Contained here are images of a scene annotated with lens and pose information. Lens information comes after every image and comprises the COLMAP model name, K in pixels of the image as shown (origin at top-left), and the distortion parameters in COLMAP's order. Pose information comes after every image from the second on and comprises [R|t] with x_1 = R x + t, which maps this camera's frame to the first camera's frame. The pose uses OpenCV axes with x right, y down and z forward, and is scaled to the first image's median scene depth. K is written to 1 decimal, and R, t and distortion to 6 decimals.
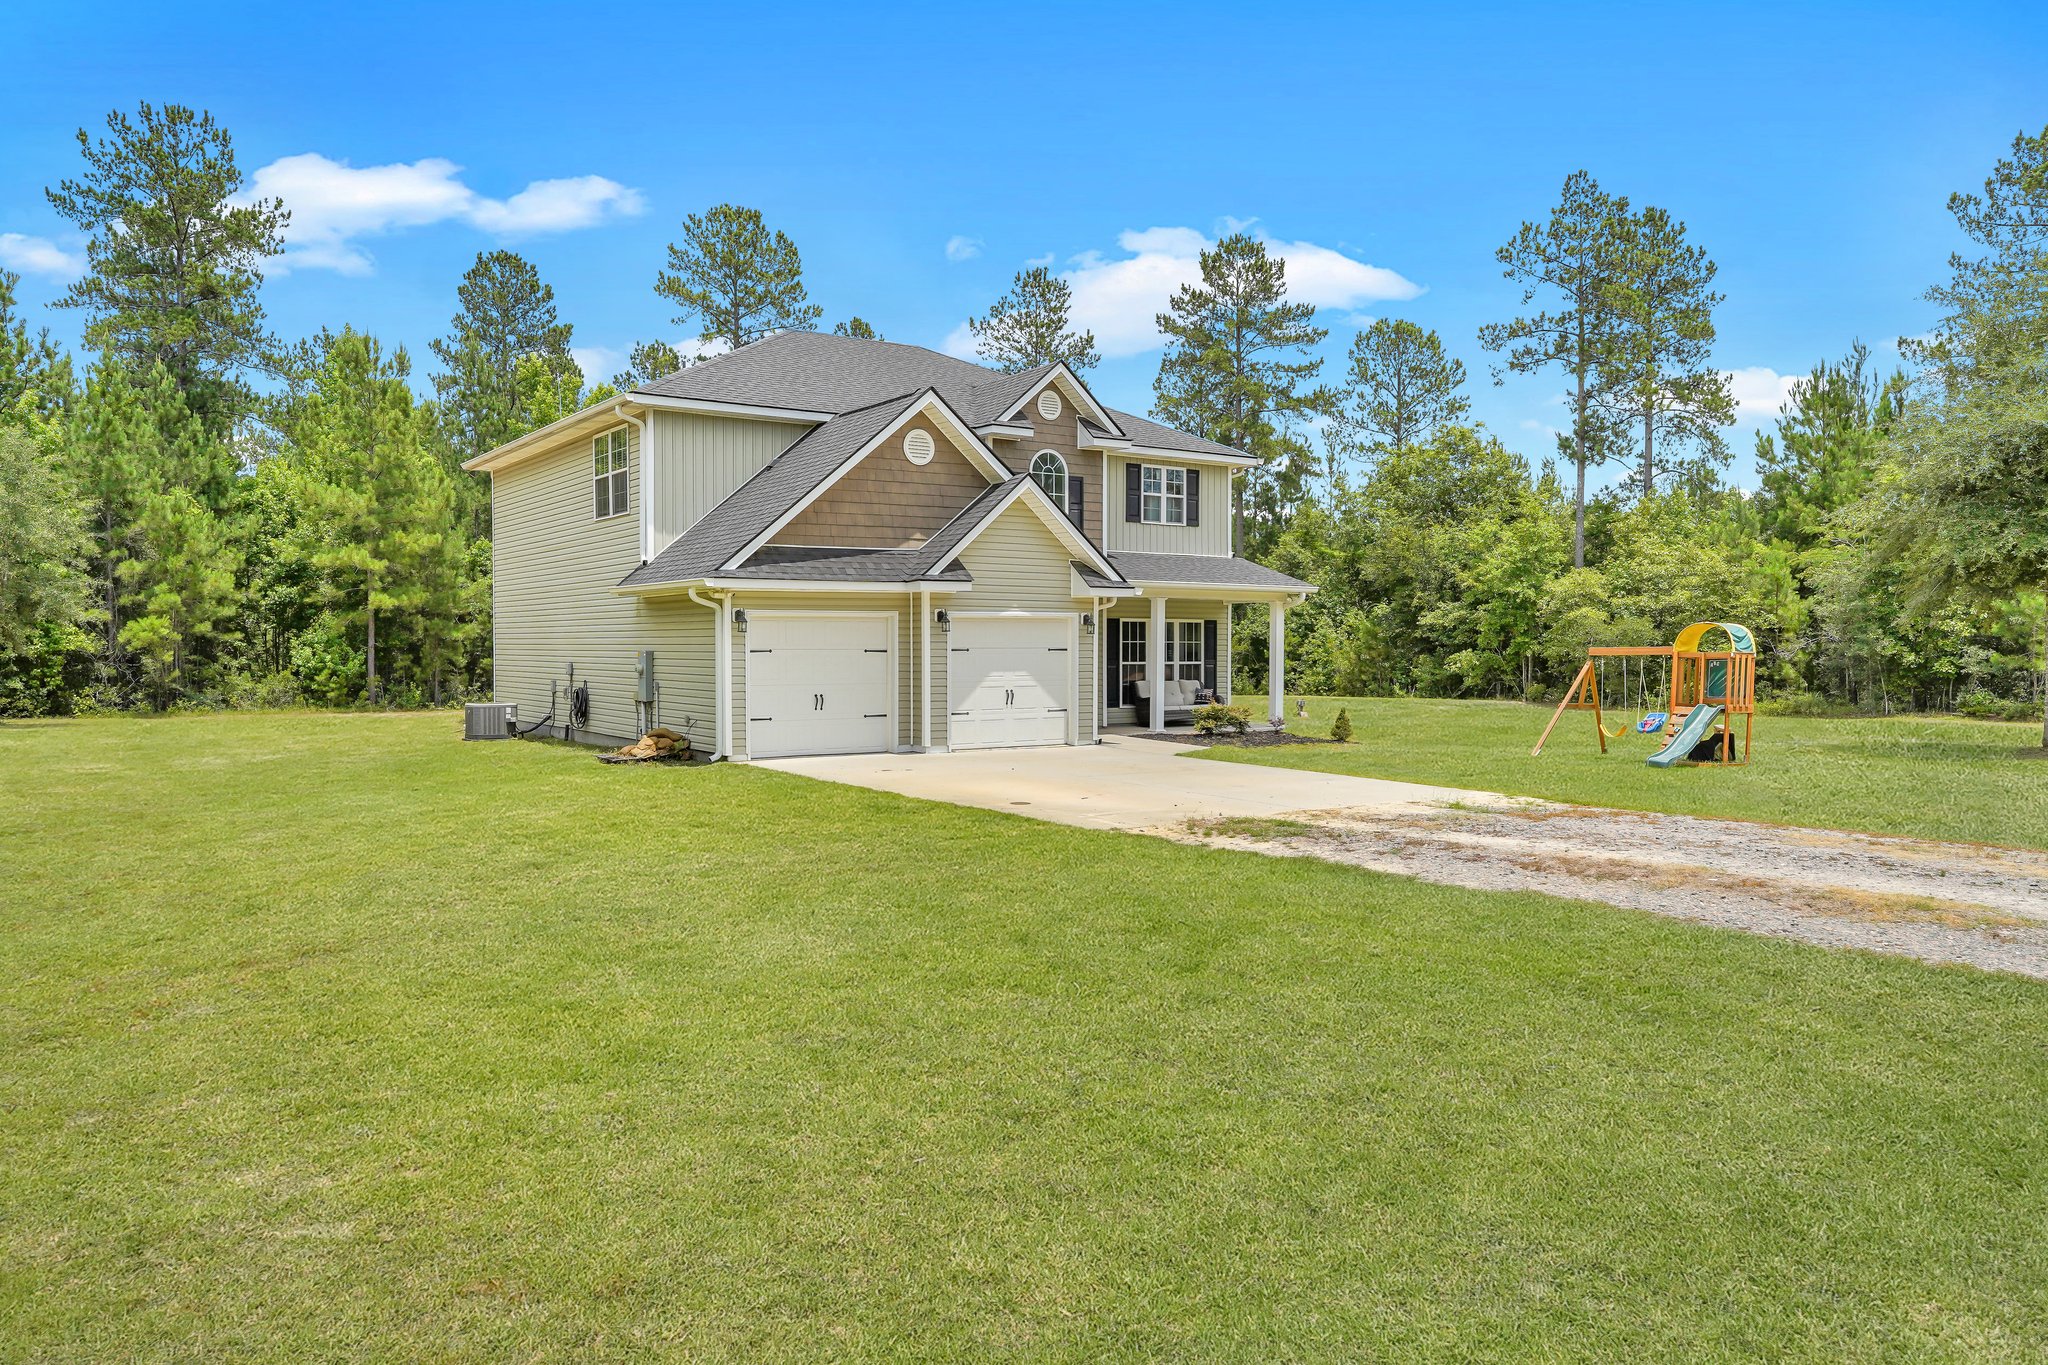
lens RADIAL K [[1456.0, 0, 1024.0], [0, 1456.0, 682.5], [0, 0, 1]] dist [-0.008722, 0.000800]
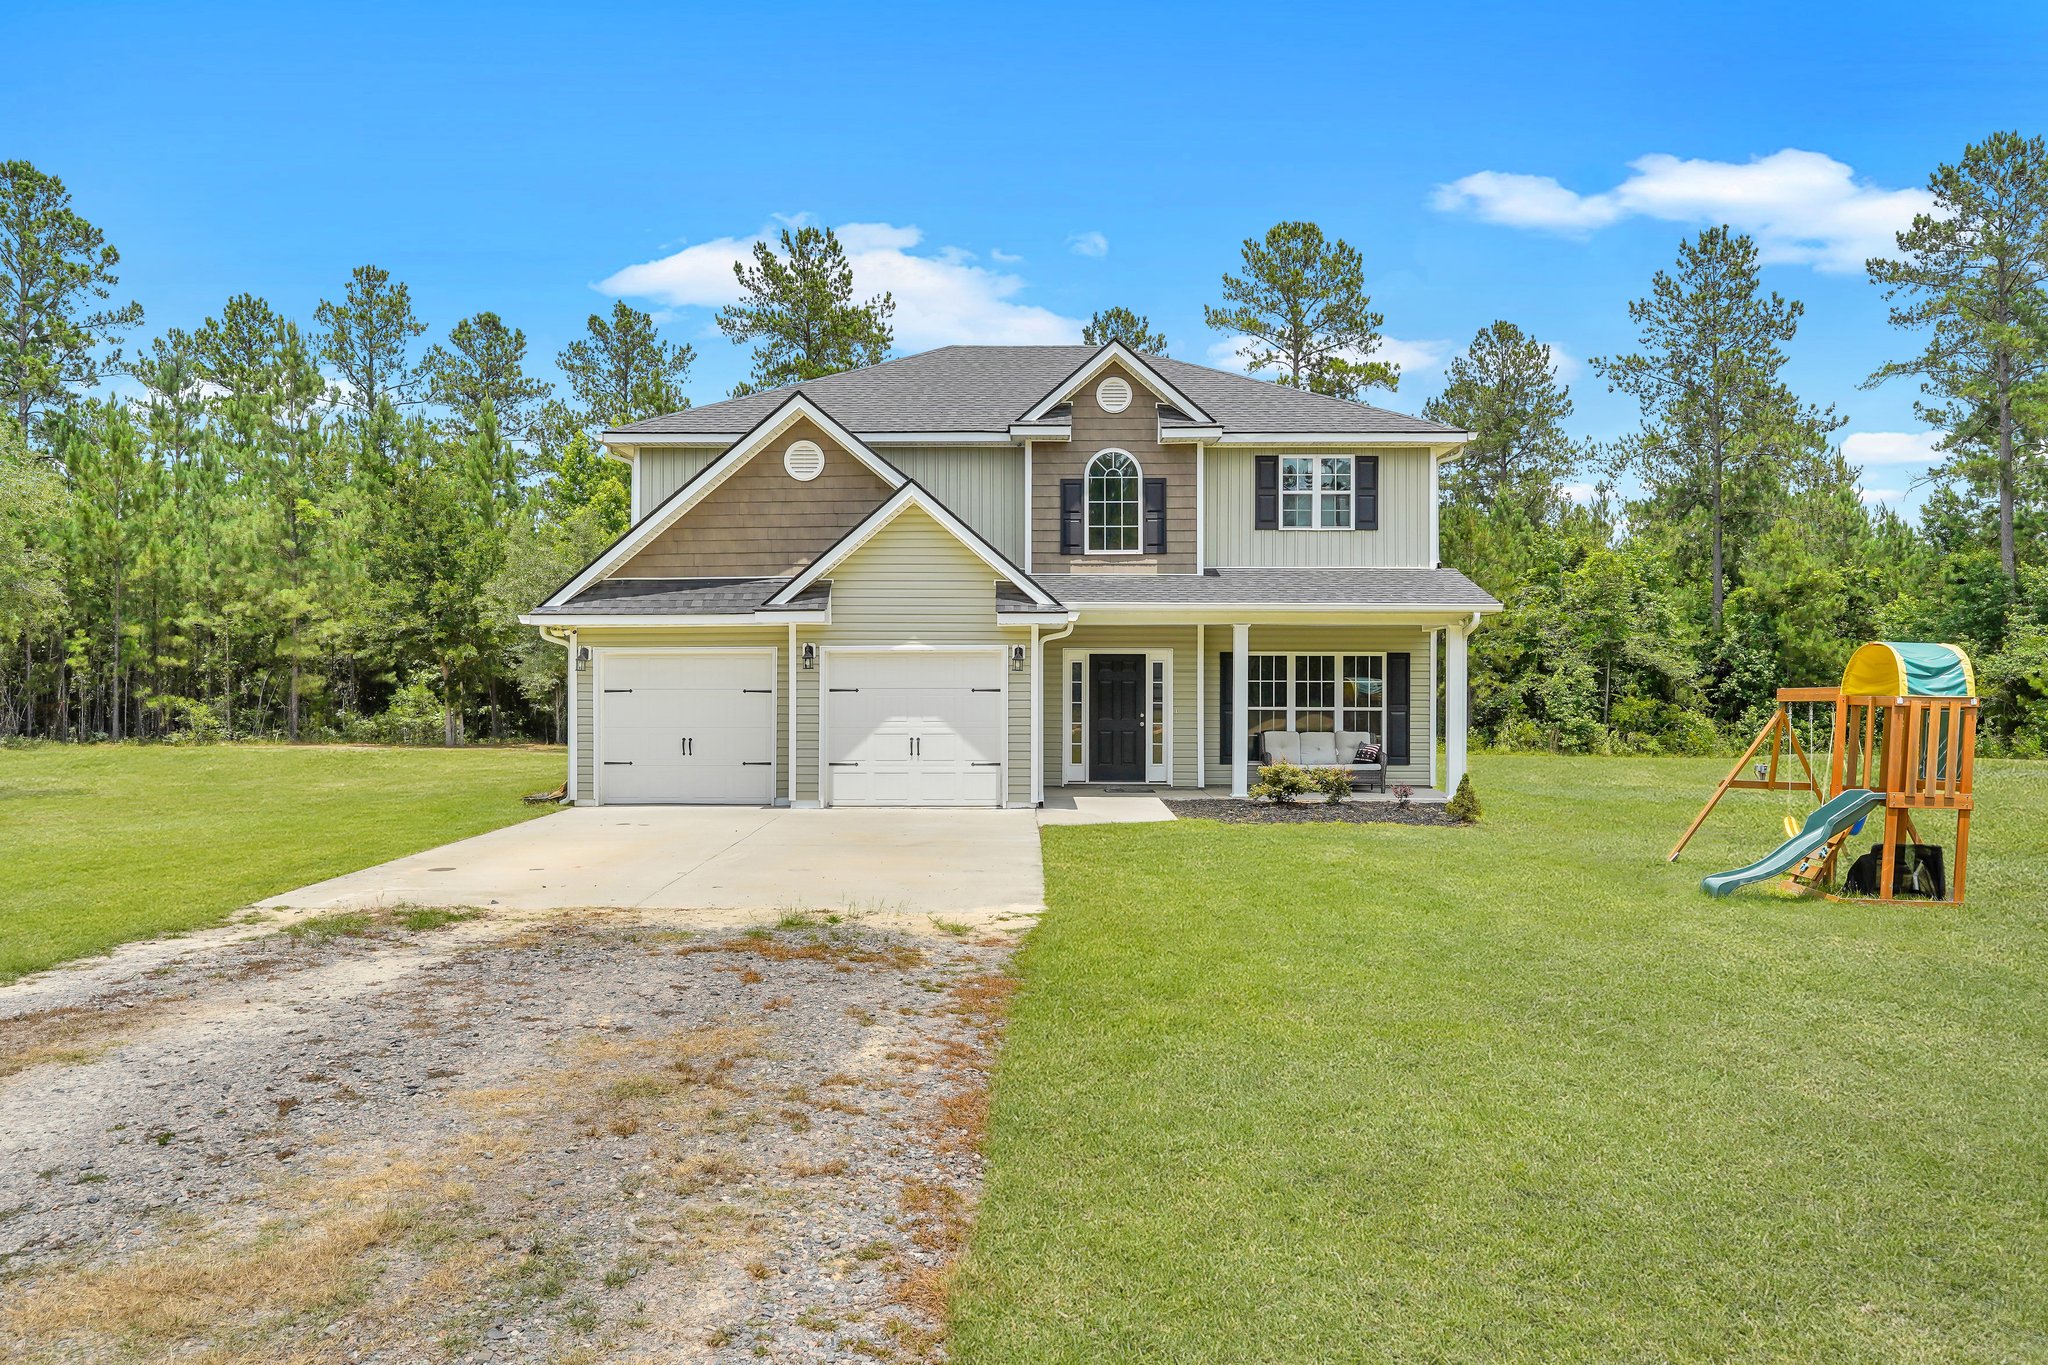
lens RADIAL K [[1456.0, 0, 1024.0], [0, 1456.0, 682.5], [0, 0, 1]] dist [-0.008722, 0.000800]
pose [[0.805210, -0.002312, -0.592985, 0.460948], [-0.016365, 0.999525, -0.026119, -0.005207], [0.592763, 0.030736, 0.804790, 0.307517]]
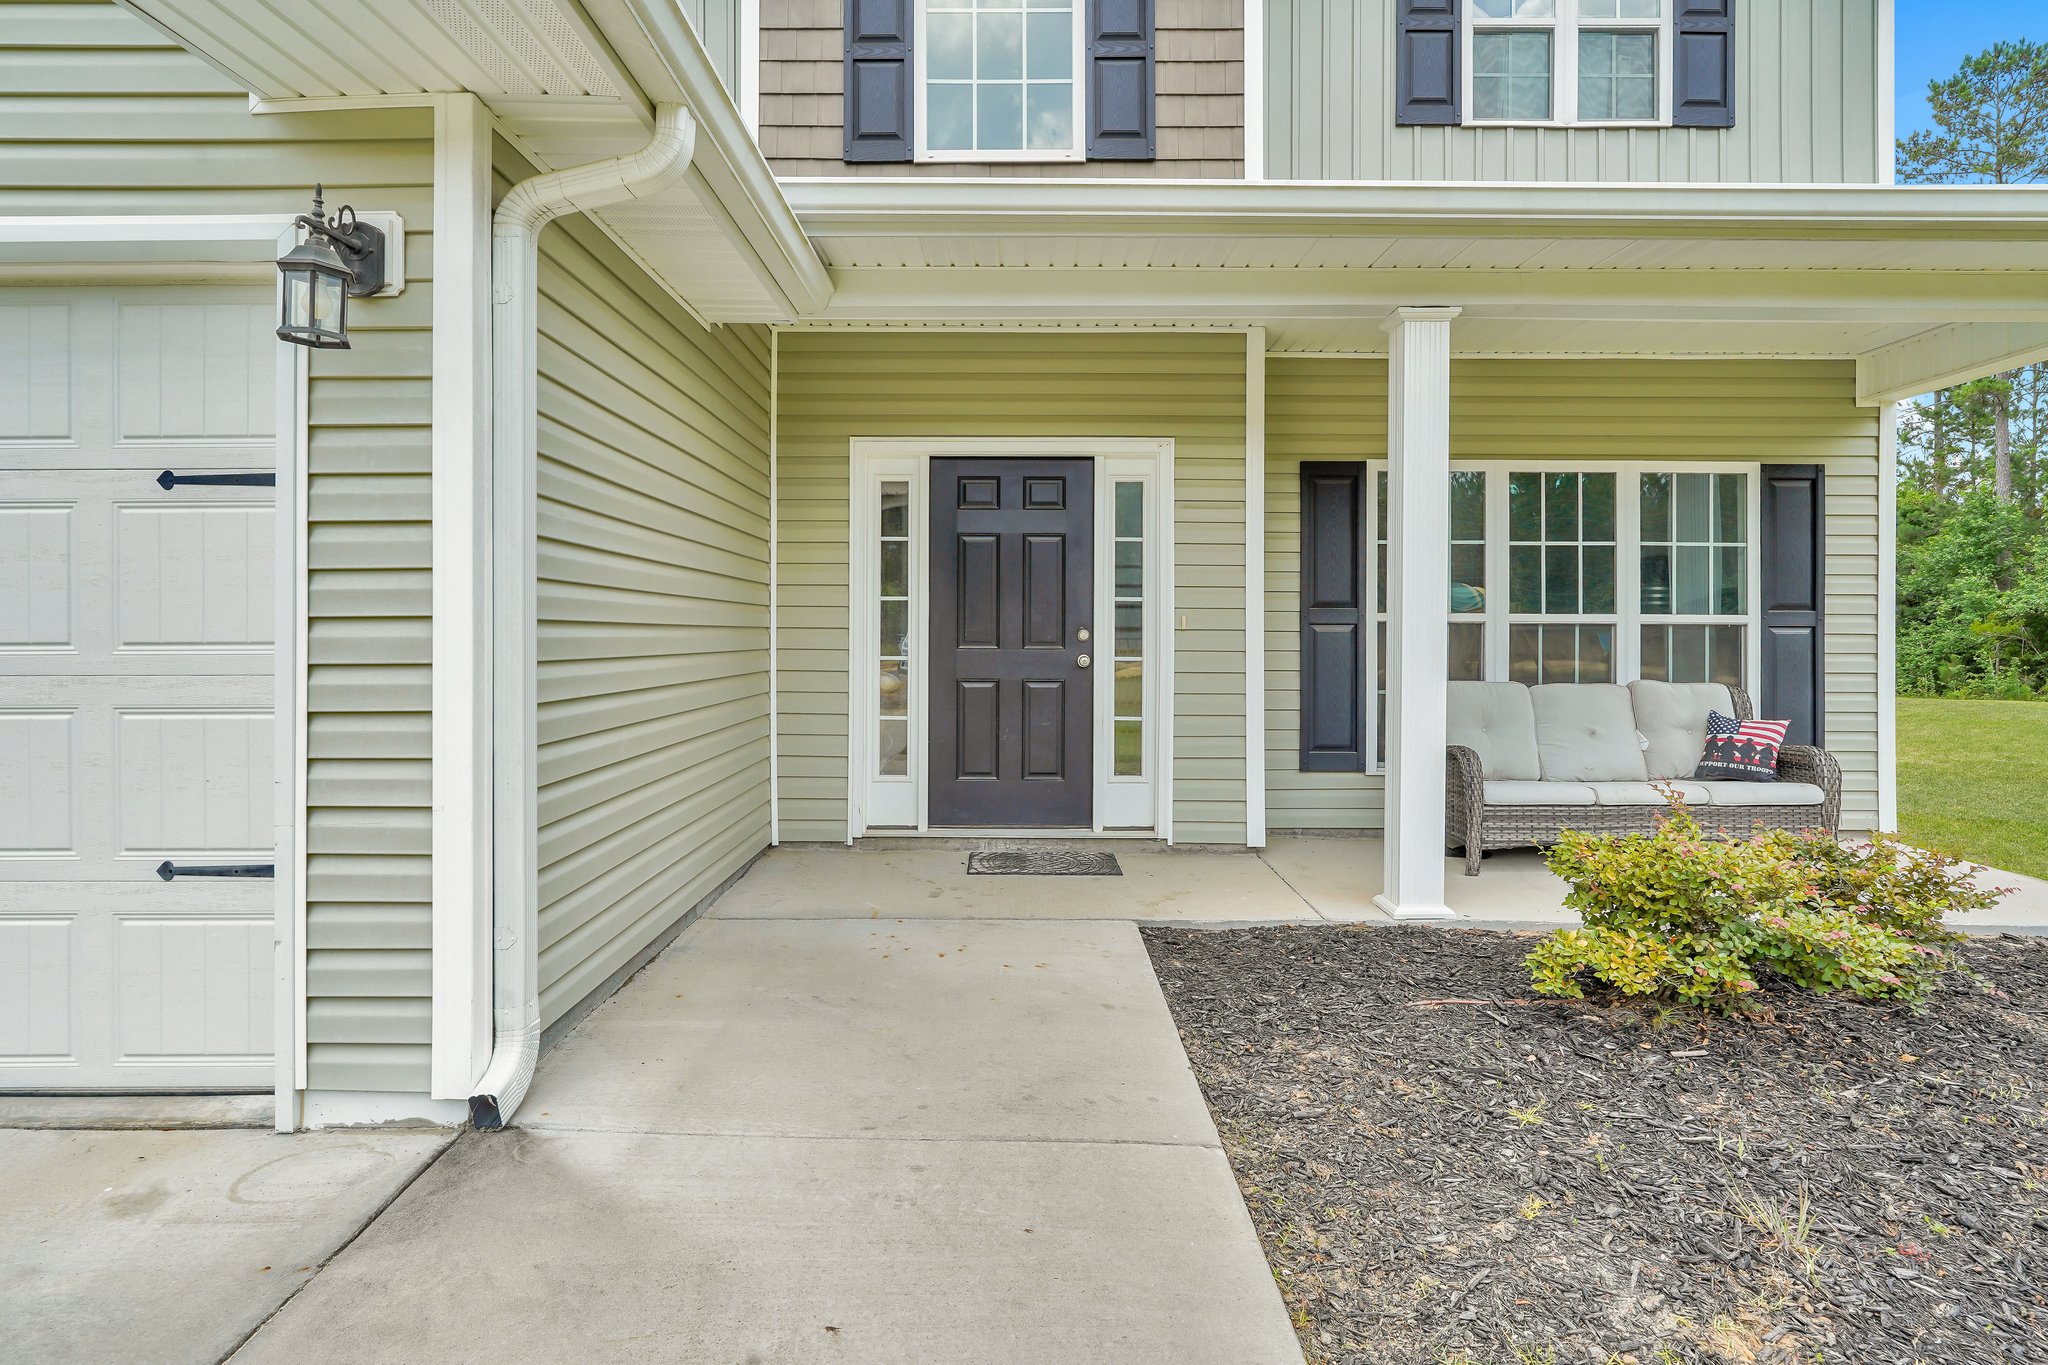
lens RADIAL K [[1004.9, 0, 1025.4], [0, 1004.9, 638.5], [0, 0, 1]] dist [0.000492, 0.000189]
pose [[0.806705, 0.000744, -0.590954, 0.135905], [-0.016832, 0.999622, -0.021719, -0.004160], [0.590715, 0.027468, 0.806413, 0.840895]]
